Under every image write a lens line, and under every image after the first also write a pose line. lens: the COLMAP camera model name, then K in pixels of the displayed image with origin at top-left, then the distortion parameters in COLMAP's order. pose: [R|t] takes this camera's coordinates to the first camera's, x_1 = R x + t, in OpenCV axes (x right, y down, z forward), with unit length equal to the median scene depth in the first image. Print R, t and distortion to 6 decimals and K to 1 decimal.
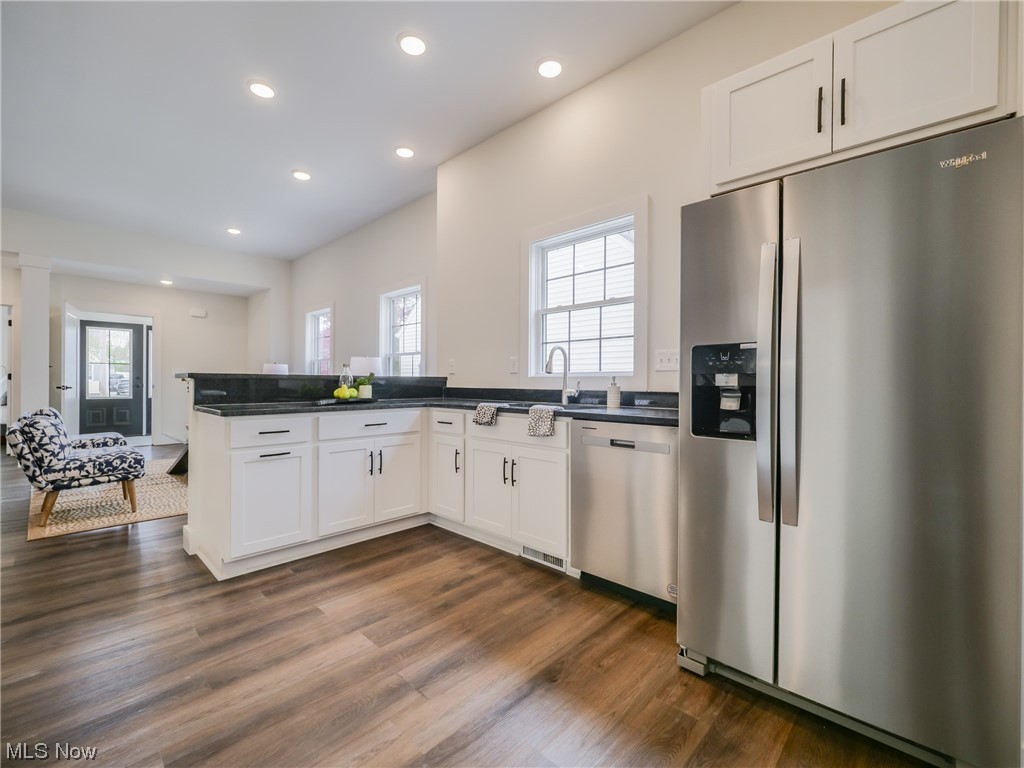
lens RADIAL K [[442.1, 0, 513.0], [0, 442.1, 381.3], [0, 0, 1]] dist [-0.003473, -0.000069]
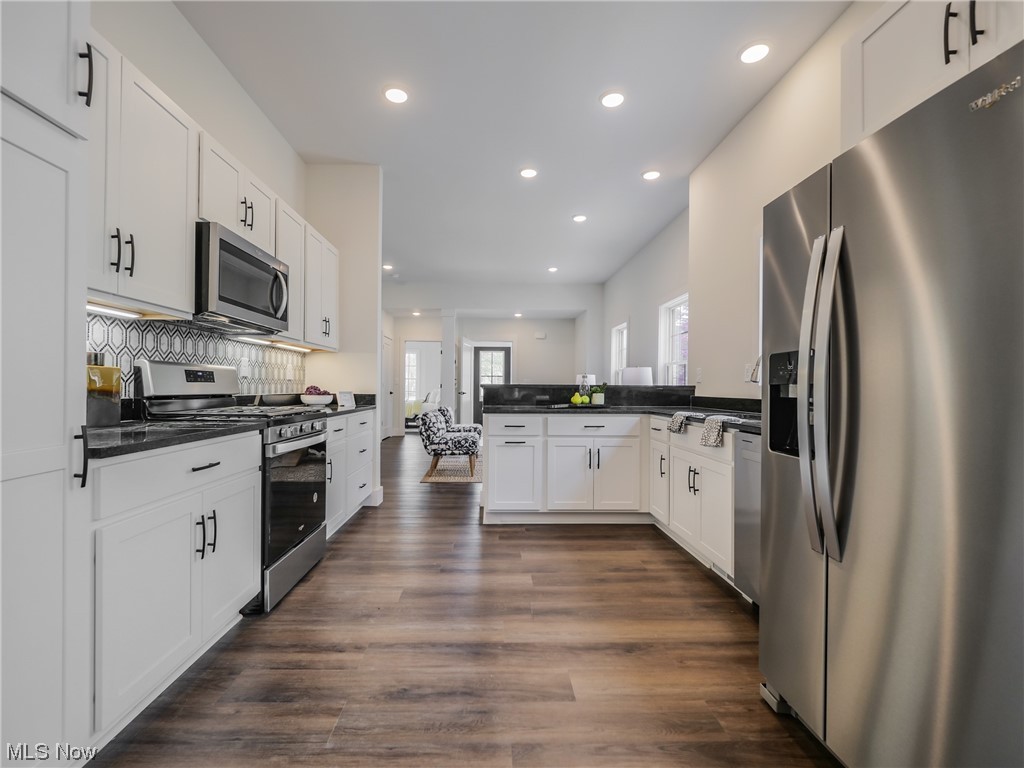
lens RADIAL K [[465.8, 0, 512.0], [0, 465.8, 384.0], [0, 0, 1]] dist [-0.001147, 0.000195]
pose [[0.715568, -0.004714, -0.698527, 0.413192], [-0.003021, 0.999947, -0.009843, -0.003370], [0.698536, 0.009153, 0.715516, -0.049562]]
